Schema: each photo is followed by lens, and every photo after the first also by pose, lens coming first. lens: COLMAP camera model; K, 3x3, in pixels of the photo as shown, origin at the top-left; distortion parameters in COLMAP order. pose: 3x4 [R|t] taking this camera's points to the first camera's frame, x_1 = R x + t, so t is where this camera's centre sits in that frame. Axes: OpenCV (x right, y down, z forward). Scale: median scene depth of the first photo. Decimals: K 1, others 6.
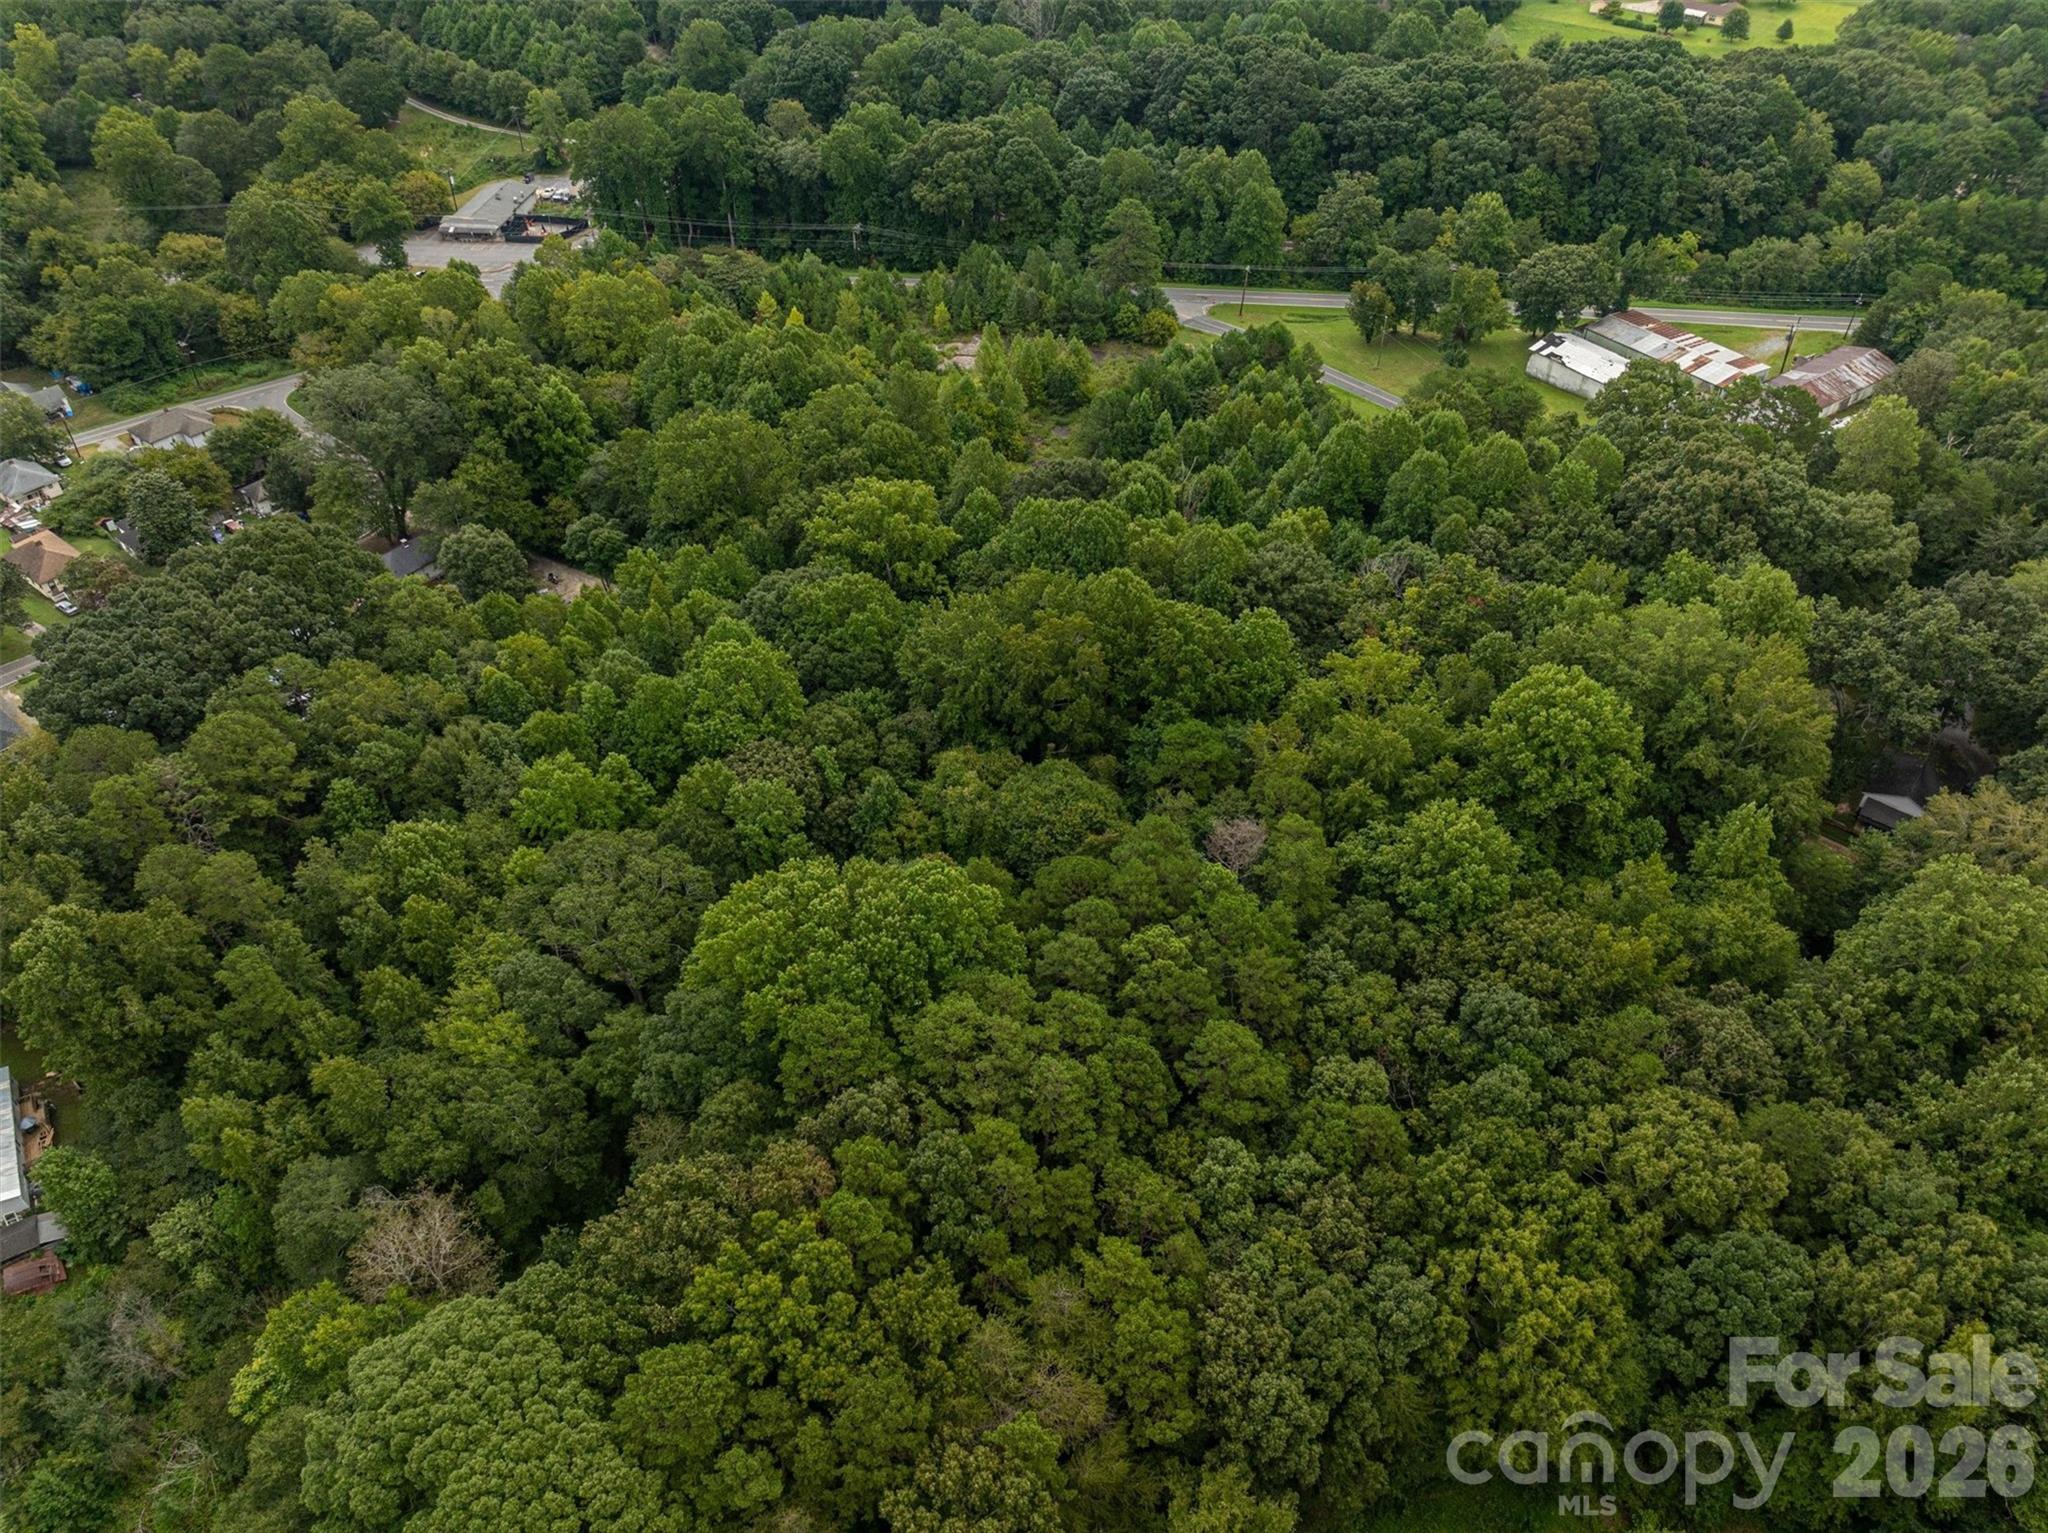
lens RADIAL K [[1446.9, 0, 1037.7], [0, 1446.9, 758.5], [0, 0, 1]] dist [-0.071401, 0.047043]
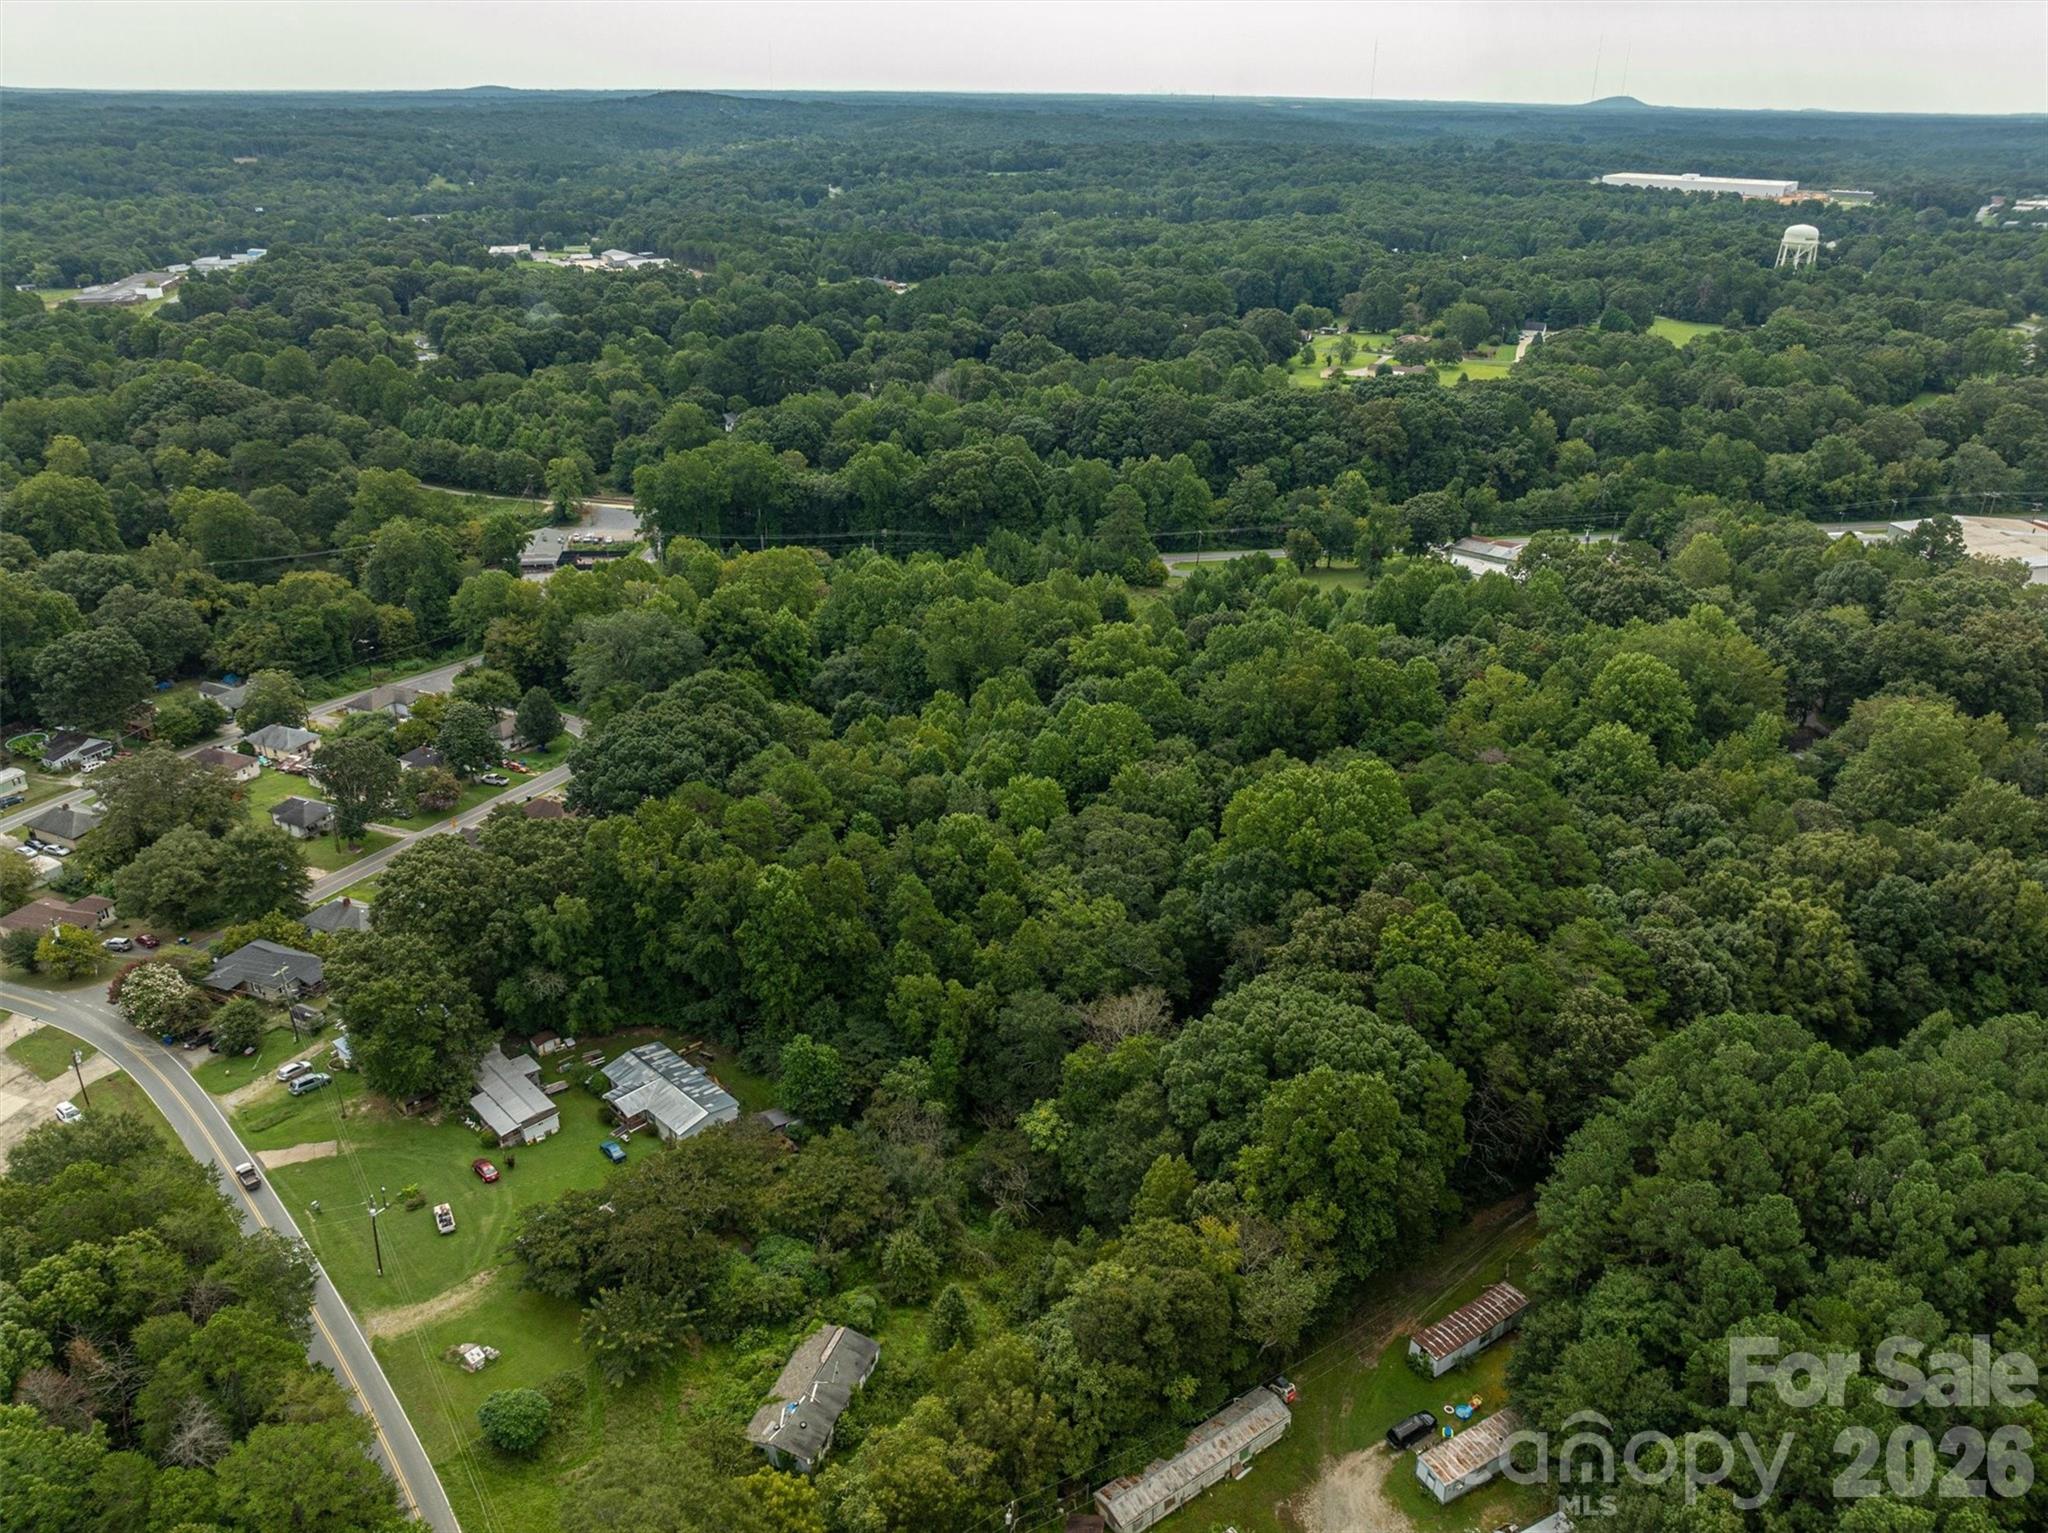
lens RADIAL K [[1437.9, 0, 1031.7], [0, 1437.9, 764.7], [0, 0, 1]] dist [-0.036909, -0.005291]
pose [[0.968455, -0.102449, 0.227156, -0.314316], [0.160185, 0.954226, -0.252572, 0.168334], [-0.190882, 0.280992, 0.940536, -0.160054]]
